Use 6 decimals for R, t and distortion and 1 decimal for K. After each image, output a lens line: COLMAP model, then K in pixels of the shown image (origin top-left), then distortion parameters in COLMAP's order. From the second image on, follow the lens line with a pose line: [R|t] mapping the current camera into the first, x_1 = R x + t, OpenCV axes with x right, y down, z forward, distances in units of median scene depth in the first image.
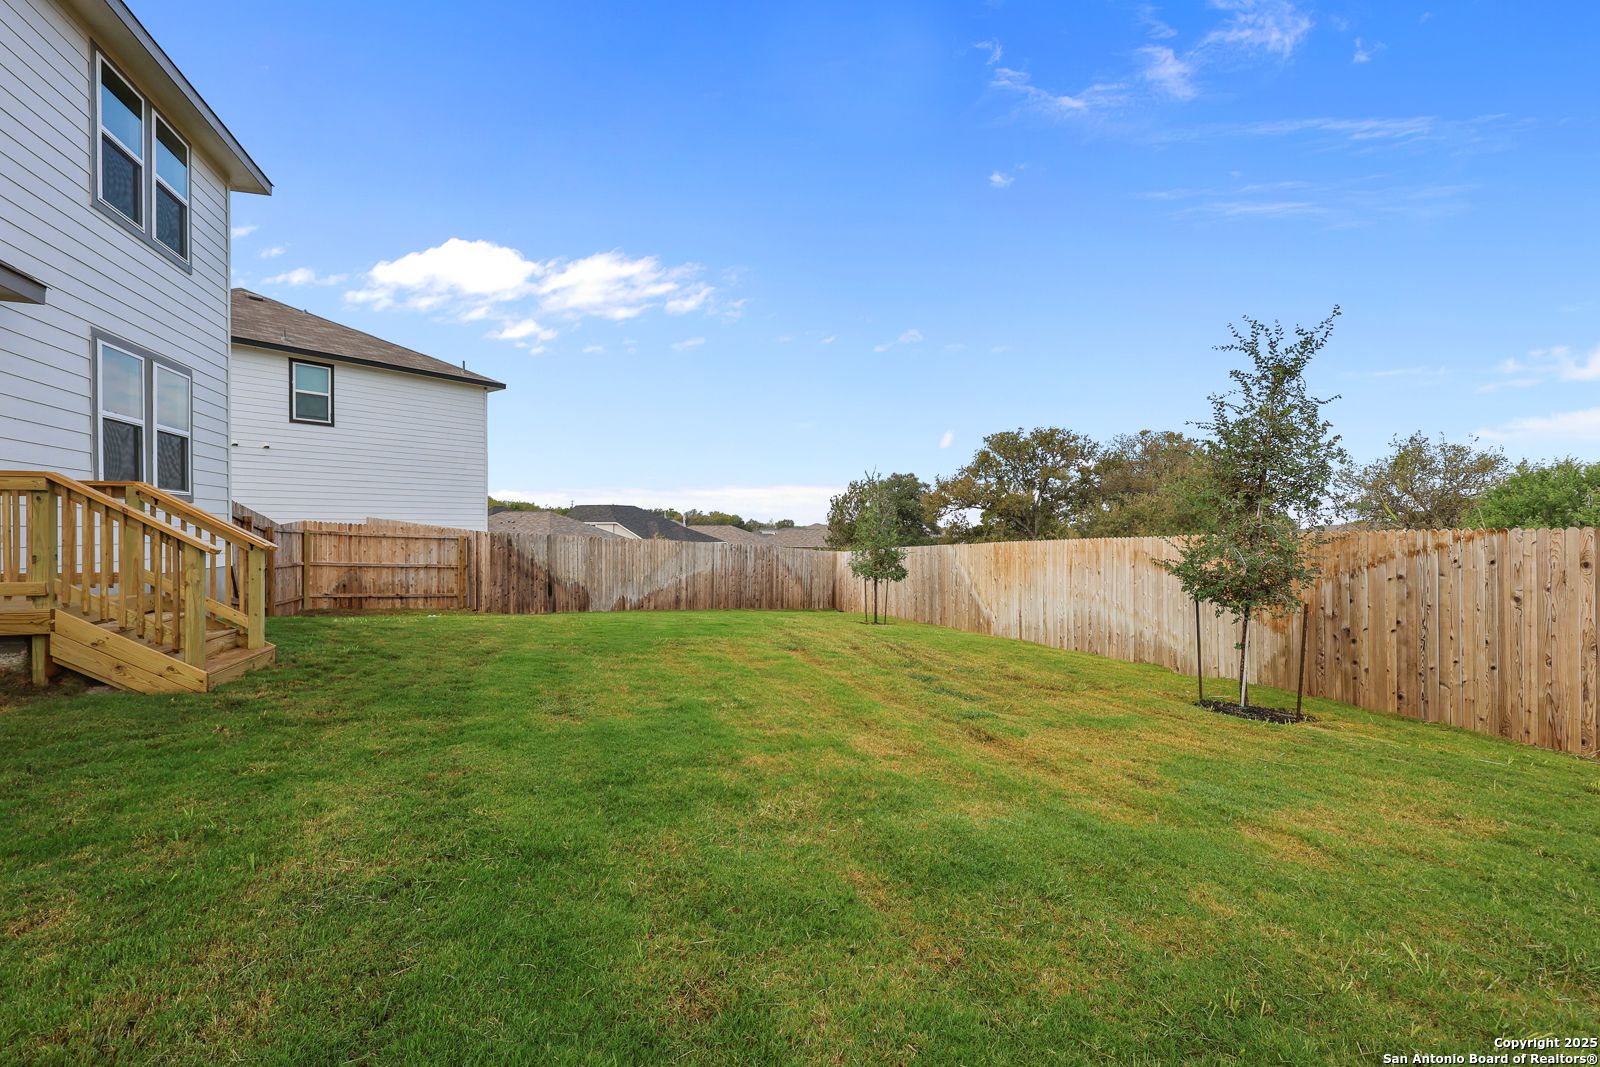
lens RADIAL K [[732.8, 0, 796.6], [0, 732.8, 532.2], [0, 0, 1]] dist [-0.001991, -0.000189]
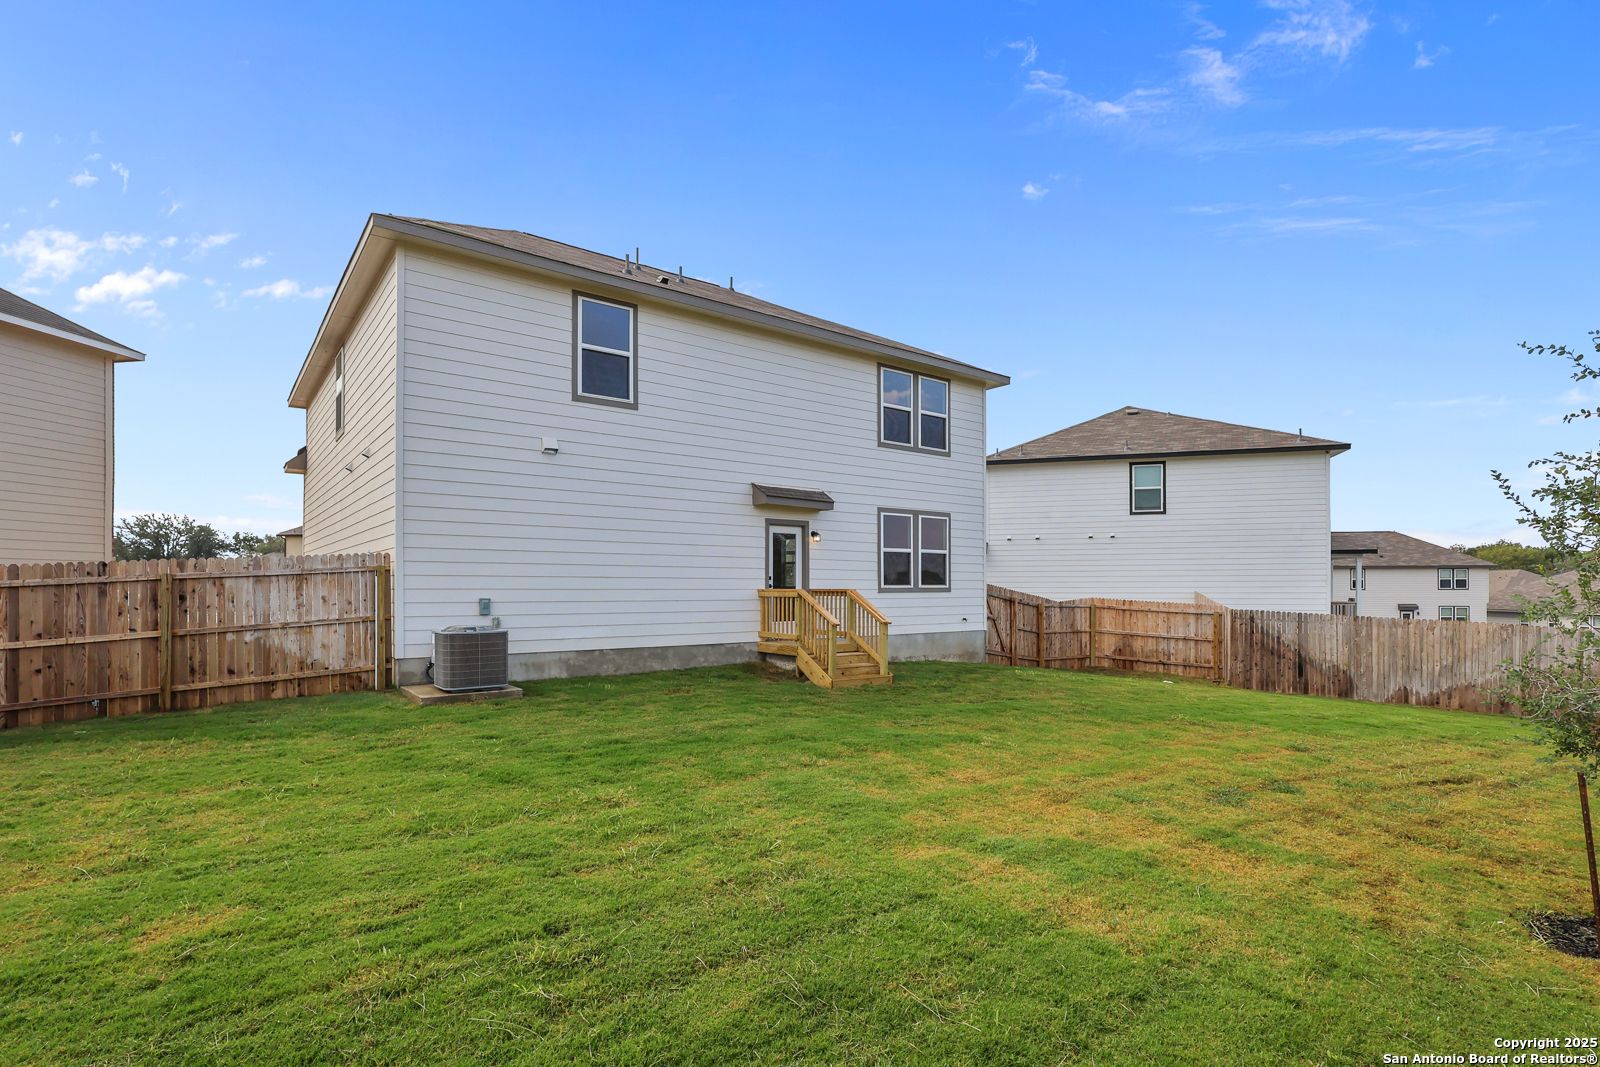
lens RADIAL K [[779.0, 0, 795.4], [0, 779.0, 597.7], [0, 0, 1]] dist [0.001173, 0.000221]
pose [[0.332168, 0.009436, -0.943173, 0.422840], [-0.003996, 0.999955, 0.008596, -0.023344], [0.943212, 0.000914, 0.332190, 0.038756]]
